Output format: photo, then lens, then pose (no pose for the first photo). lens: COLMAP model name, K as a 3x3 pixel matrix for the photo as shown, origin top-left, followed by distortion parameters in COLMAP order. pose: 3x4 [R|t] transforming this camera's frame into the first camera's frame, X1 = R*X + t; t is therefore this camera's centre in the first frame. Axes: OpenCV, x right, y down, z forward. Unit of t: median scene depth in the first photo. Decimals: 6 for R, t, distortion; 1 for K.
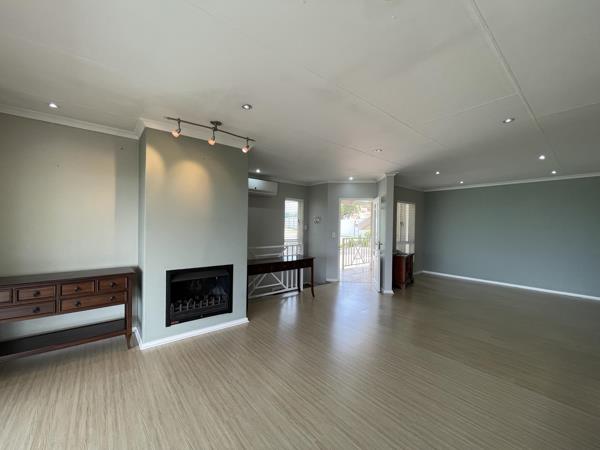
lens RADIAL K [[241.2, 0, 300.0], [0, 241.2, 225.0], [0, 0, 1]] dist [0.000578, 0.000073]
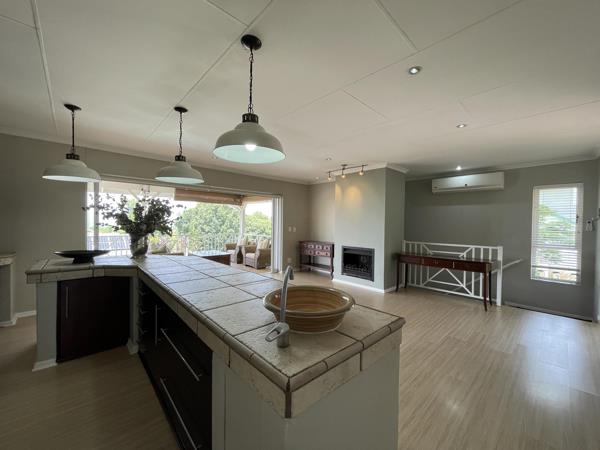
lens RADIAL K [[241.2, 0, 300.0], [0, 241.2, 225.0], [0, 0, 1]] dist [0.000578, 0.000073]
pose [[0.046423, -0.020393, -0.998714, 1.127297], [-0.018910, 0.999594, -0.021290, 0.057164], [0.998743, 0.019874, 0.046019, 0.460937]]
